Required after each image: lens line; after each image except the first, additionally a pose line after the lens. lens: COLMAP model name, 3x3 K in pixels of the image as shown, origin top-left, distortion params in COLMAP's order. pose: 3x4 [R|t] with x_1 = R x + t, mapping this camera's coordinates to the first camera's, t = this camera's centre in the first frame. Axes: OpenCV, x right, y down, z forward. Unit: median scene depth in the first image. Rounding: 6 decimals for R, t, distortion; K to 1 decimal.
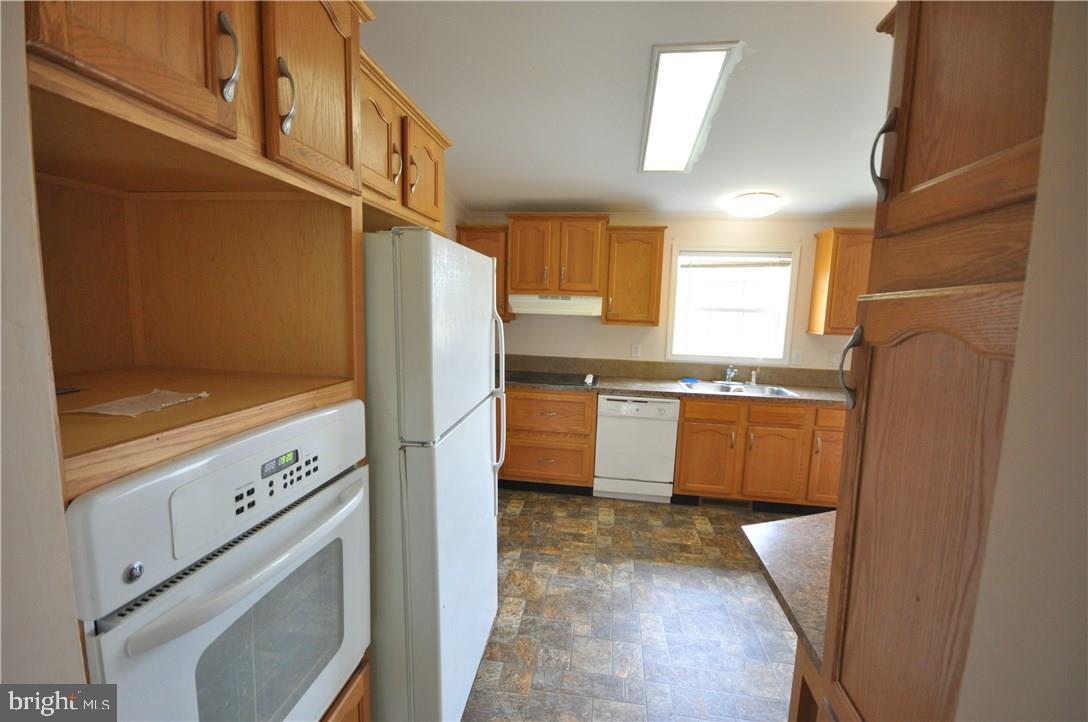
lens RADIAL K [[474.8, 0, 541.6], [0, 474.8, 367.3], [0, 0, 1]] dist [-0.000489, -0.000010]
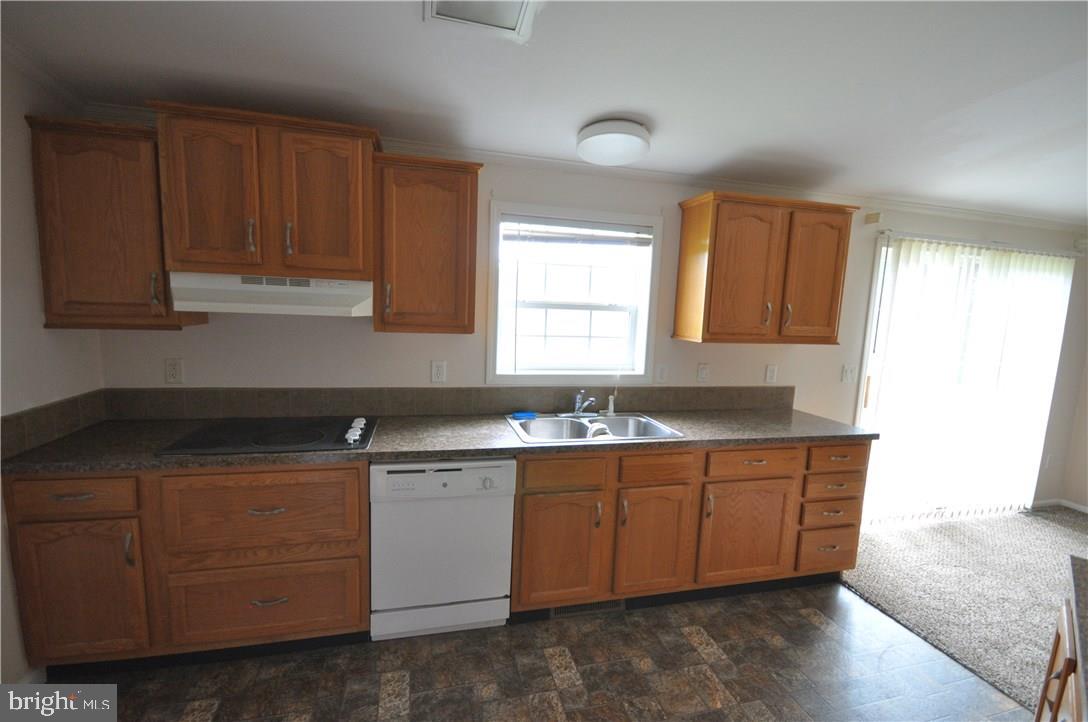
lens RADIAL K [[478.4, 0, 544.9], [0, 478.4, 365.6], [0, 0, 1]] dist [0.009151, -0.008119]
pose [[0.918522, -0.043381, 0.392983, 0.090123], [0.041040, 0.999054, 0.014361, -0.051659], [-0.393234, 0.002938, 0.919434, 0.415132]]
